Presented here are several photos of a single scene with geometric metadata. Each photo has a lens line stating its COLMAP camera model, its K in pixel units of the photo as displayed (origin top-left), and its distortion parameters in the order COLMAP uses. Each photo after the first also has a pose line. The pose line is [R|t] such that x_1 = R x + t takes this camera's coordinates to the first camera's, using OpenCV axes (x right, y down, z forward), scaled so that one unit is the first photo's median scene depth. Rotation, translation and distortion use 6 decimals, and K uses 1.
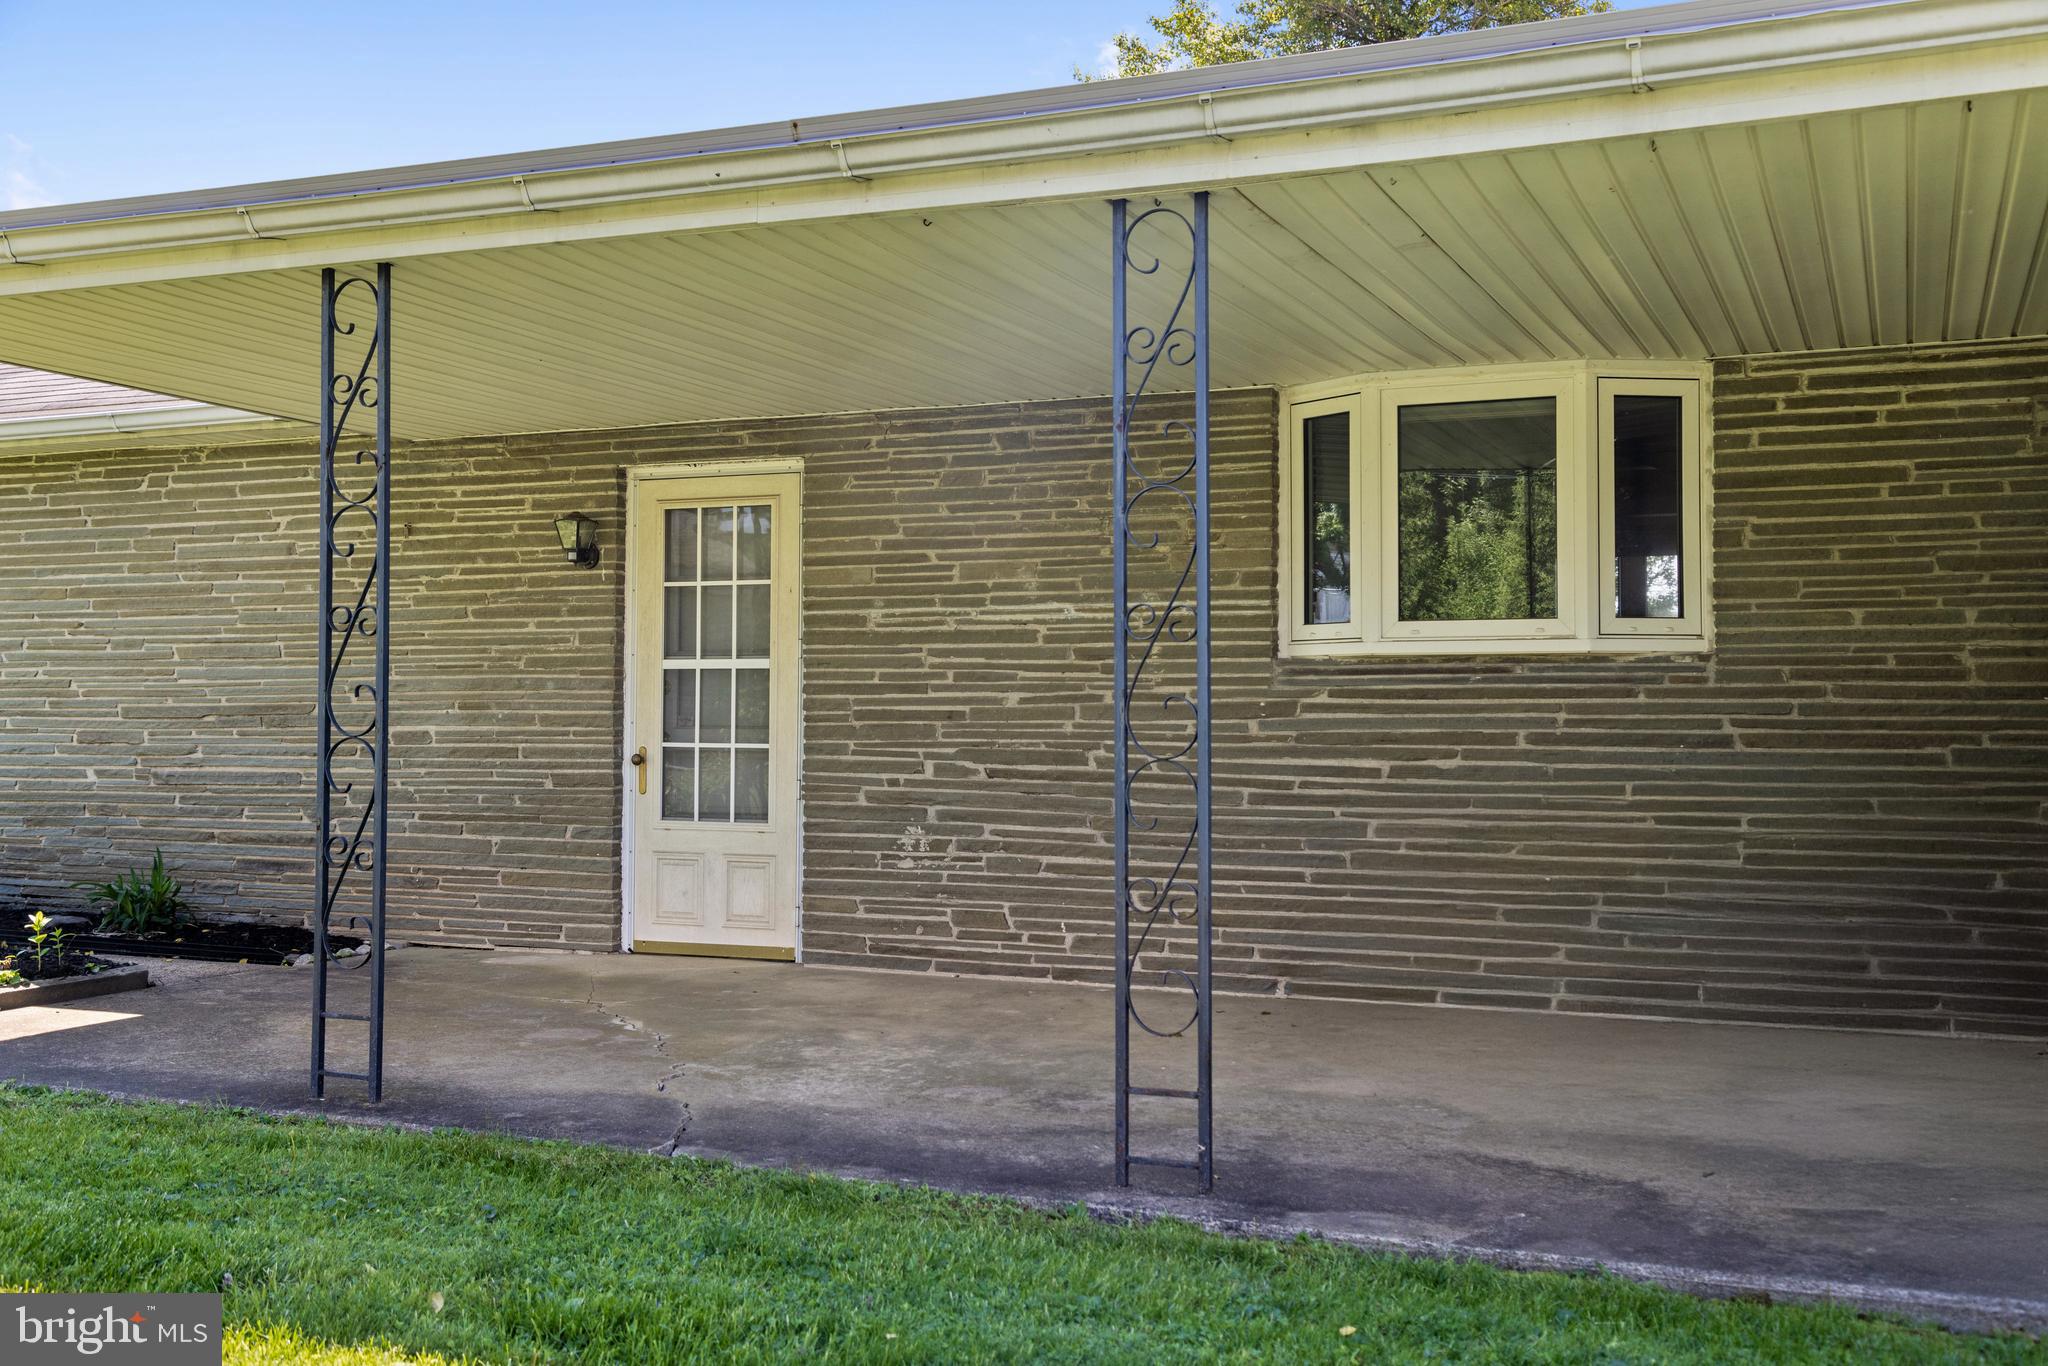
lens RADIAL K [[2077.7, 0, 1023.6], [0, 2077.7, 644.2], [0, 0, 1]] dist [0.006704, 0.002579]
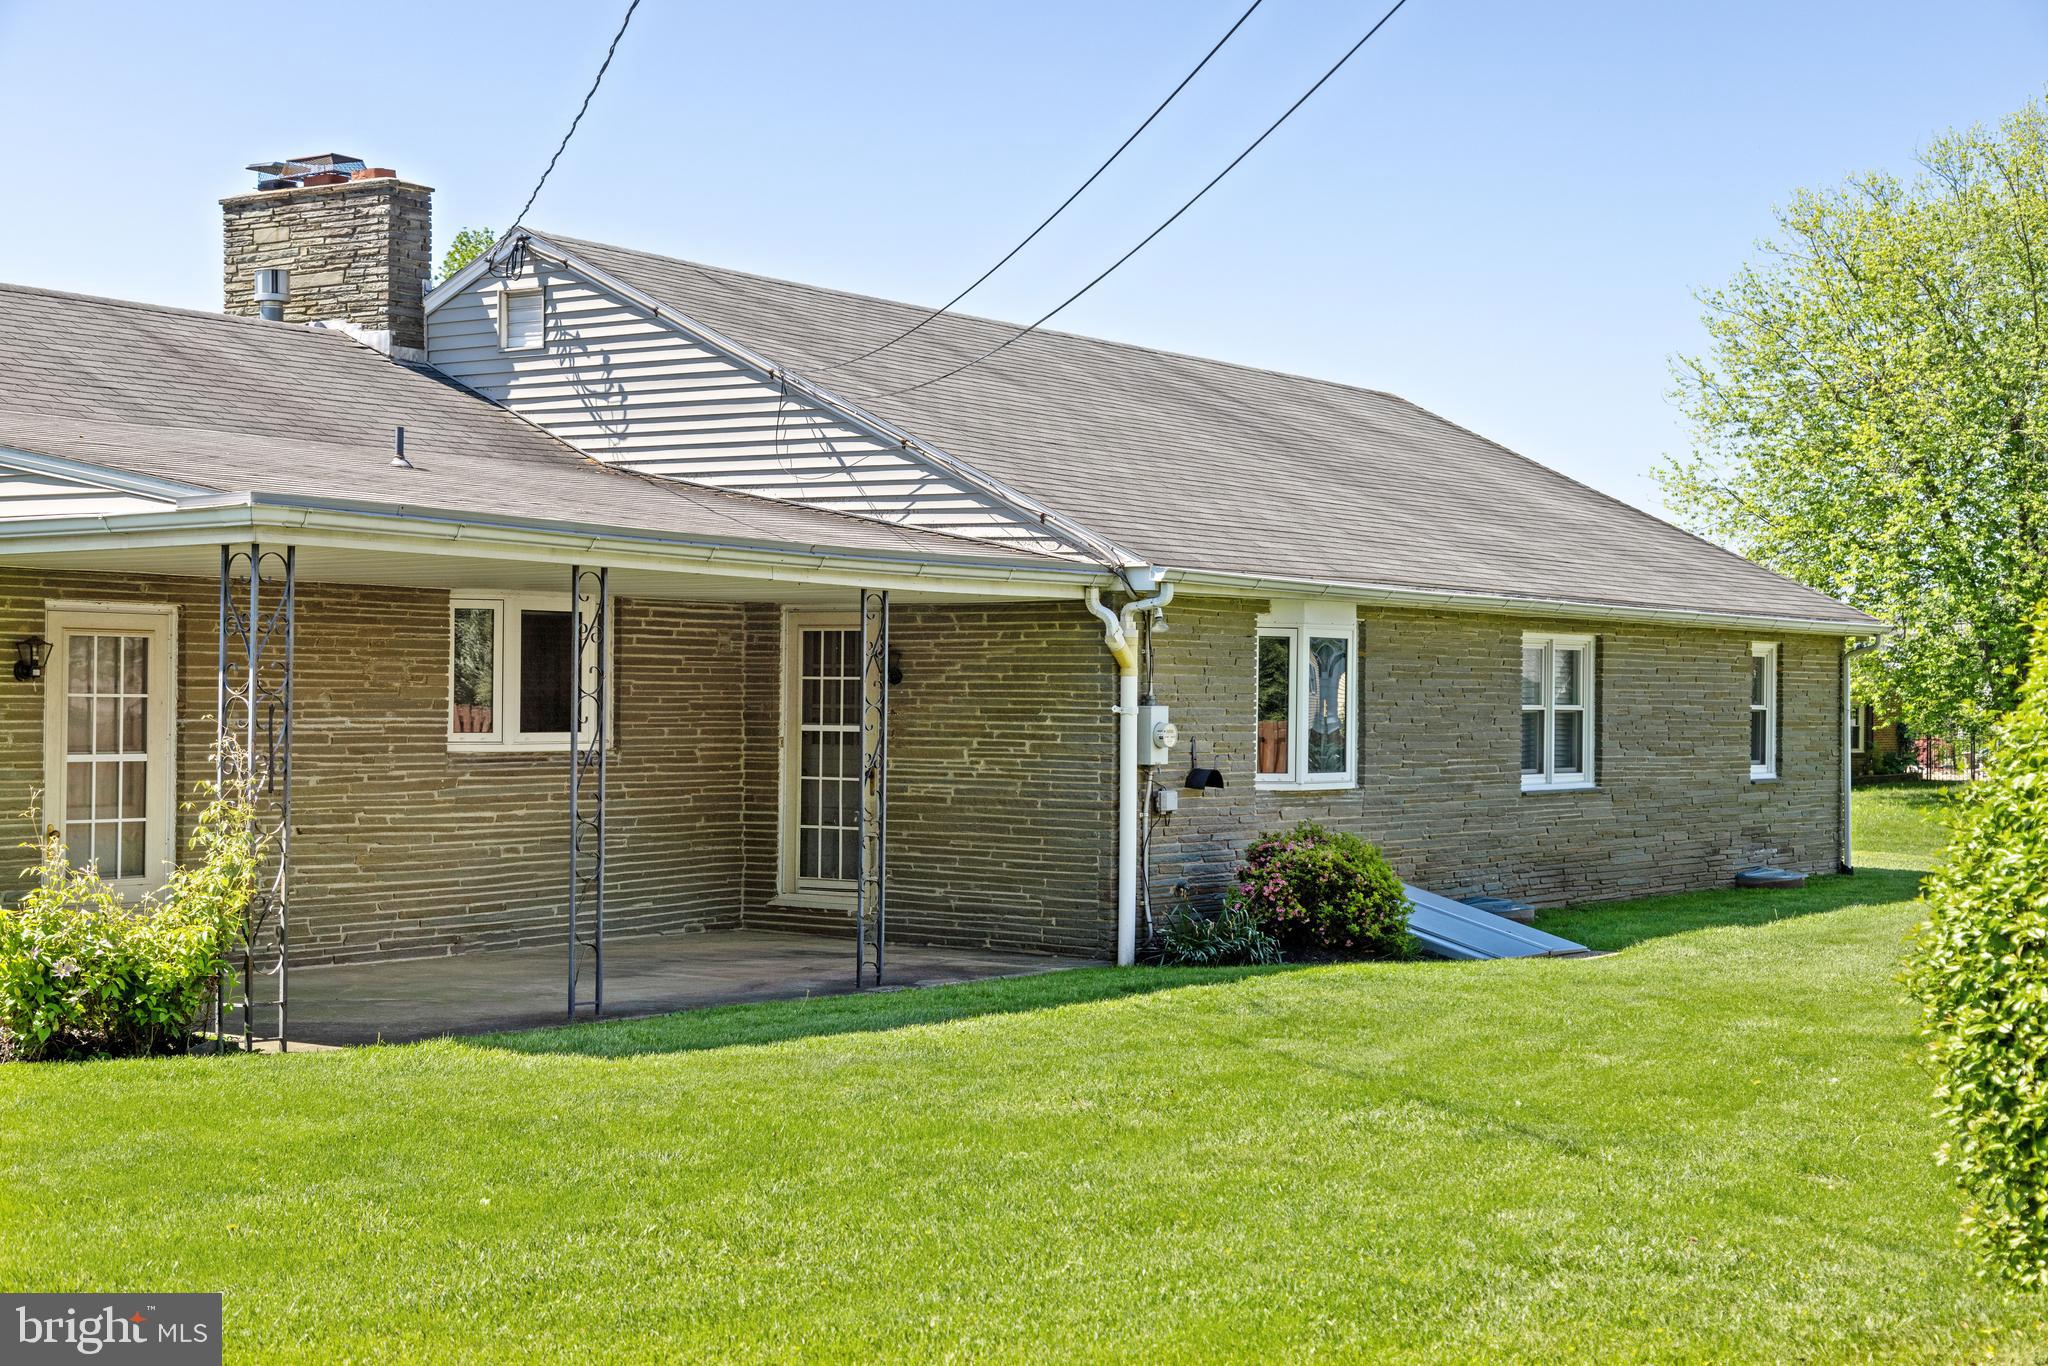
lens RADIAL K [[2981.3, 0, 1024.0], [0, 2981.3, 683.0], [0, 0, 1]] dist [0.024076, 0.041633]
pose [[0.182081, 0.002274, 0.983281, -2.058324], [-0.042921, 0.999063, 0.005638, -0.079238], [-0.982346, -0.043230, 0.182008, 0.113786]]
